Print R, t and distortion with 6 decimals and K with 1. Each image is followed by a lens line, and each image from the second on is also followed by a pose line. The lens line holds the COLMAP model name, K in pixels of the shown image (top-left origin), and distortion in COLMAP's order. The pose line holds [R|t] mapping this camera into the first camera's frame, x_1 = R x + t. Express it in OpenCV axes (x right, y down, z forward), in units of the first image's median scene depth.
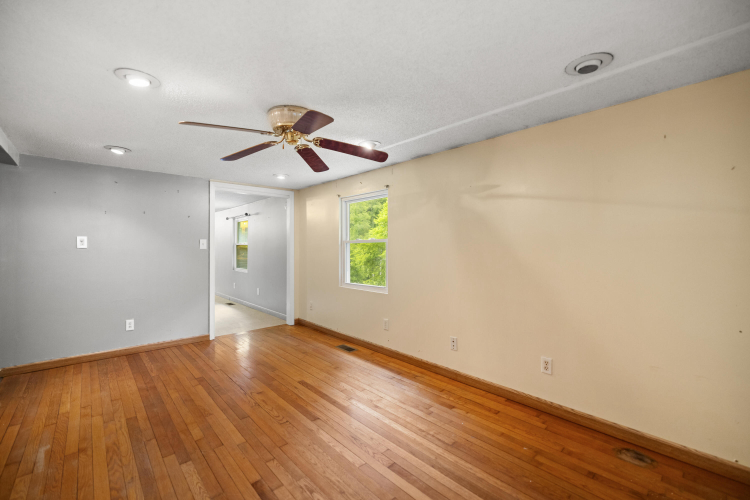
lens RADIAL K [[319.6, 0, 376.9], [0, 319.6, 252.3], [0, 0, 1]] dist [0.001469, -0.000134]
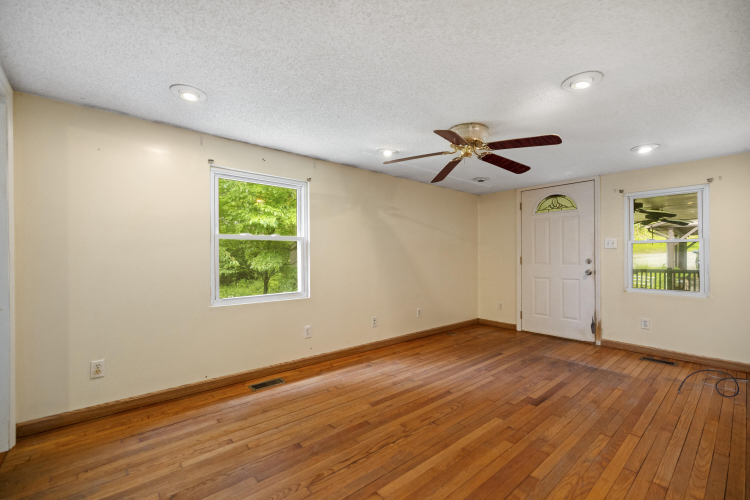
lens RADIAL K [[319.6, 0, 376.9], [0, 319.6, 252.3], [0, 0, 1]] dist [0.001469, -0.000134]
pose [[0.028427, 0.007169, 0.999570, -1.226691], [0.010427, 0.999918, -0.007468, 0.015016], [-0.999541, 0.010635, 0.028350, 1.097335]]
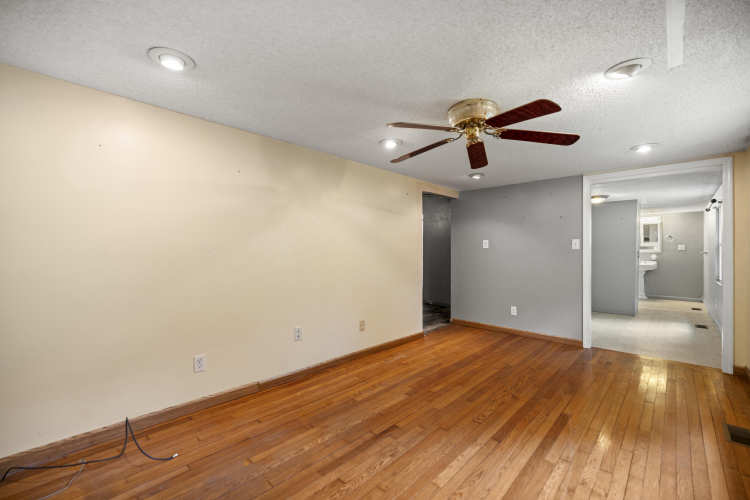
lens RADIAL K [[319.5, 0, 375.0], [0, 319.5, 250.0], [0, 0, 1]] dist [0.013164, -0.000141]
pose [[0.076269, -0.001217, -0.997087, 0.592020], [-0.019847, 0.999799, -0.002738, 0.010354], [0.996890, 0.019998, 0.076229, 0.528018]]
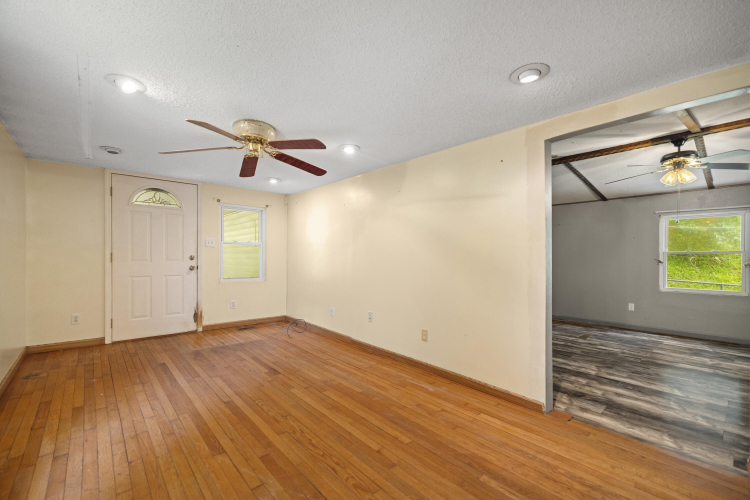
lens RADIAL K [[319.6, 0, 376.9], [0, 319.6, 252.3], [0, 0, 1]] dist [0.001469, -0.000134]
pose [[-0.999813, -0.015055, 0.012116, -0.621509], [-0.015060, 0.999887, -0.000323, 0.013888], [-0.012110, -0.000505, -0.999927, 1.843990]]
